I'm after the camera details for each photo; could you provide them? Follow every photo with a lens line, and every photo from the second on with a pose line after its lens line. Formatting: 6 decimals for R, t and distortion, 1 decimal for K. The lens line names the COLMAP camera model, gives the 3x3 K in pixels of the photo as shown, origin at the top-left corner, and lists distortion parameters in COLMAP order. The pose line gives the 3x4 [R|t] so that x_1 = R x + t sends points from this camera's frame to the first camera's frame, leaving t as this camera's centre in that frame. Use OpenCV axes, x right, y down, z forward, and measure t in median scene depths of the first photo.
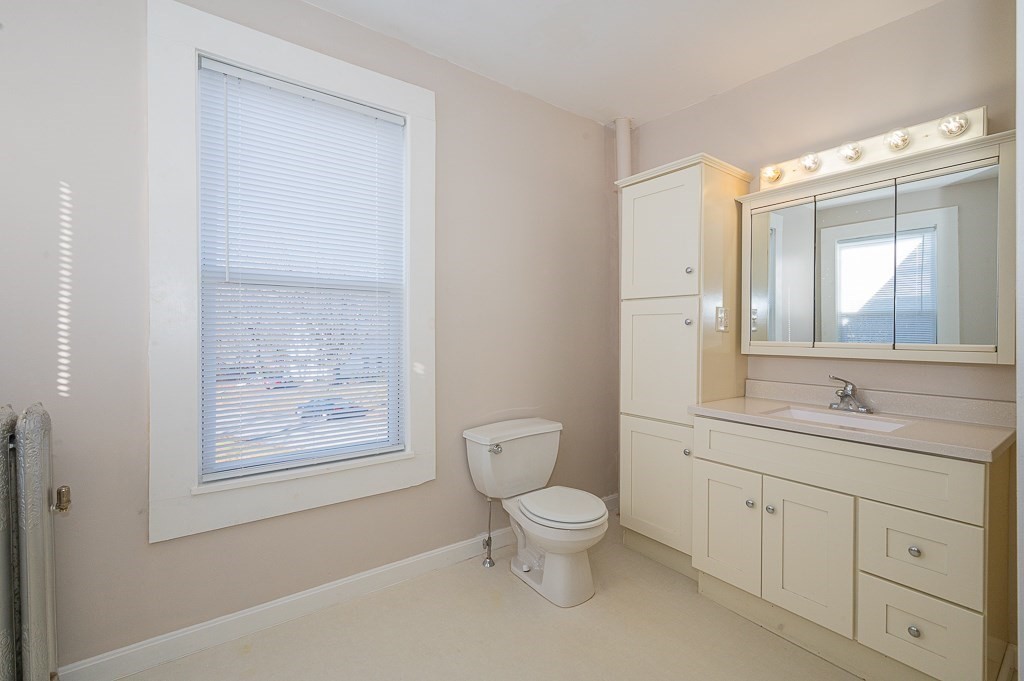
lens RADIAL K [[442.8, 0, 507.1], [0, 442.8, 337.9], [0, 0, 1]] dist [-0.000056, 0.000312]
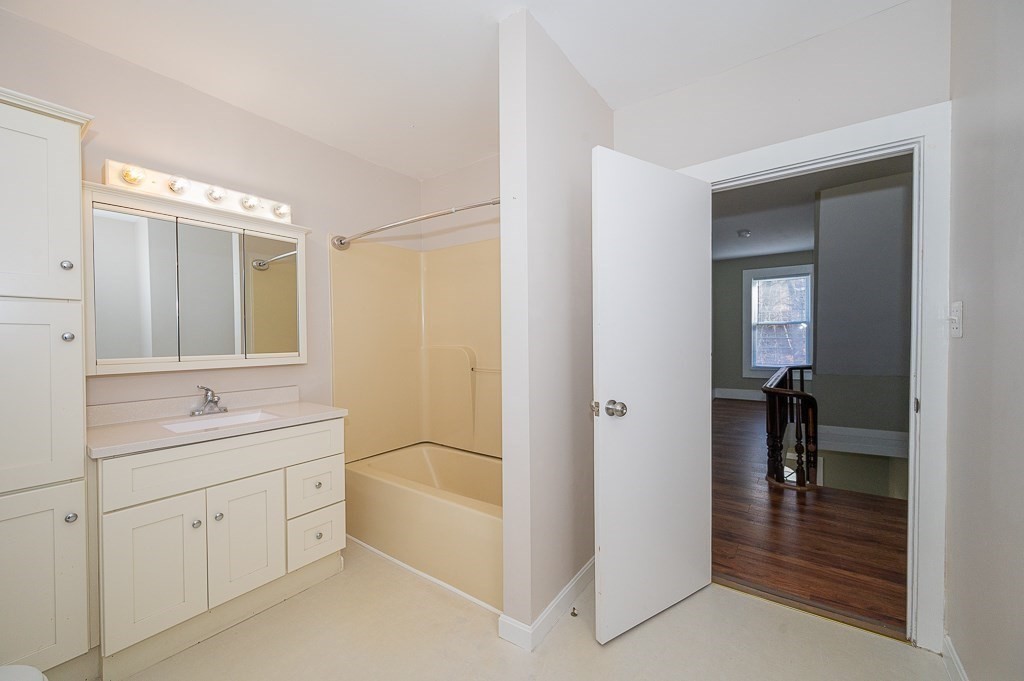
lens RADIAL K [[399.0, 0, 507.5], [0, 399.0, 342.4], [0, 0, 1]] dist [-0.000361, -0.000133]
pose [[-0.292590, 0.001747, 0.956237, -0.452165], [0.029925, 0.999525, 0.007331, -0.006897], [-0.955770, 0.030760, -0.292503, 0.556766]]
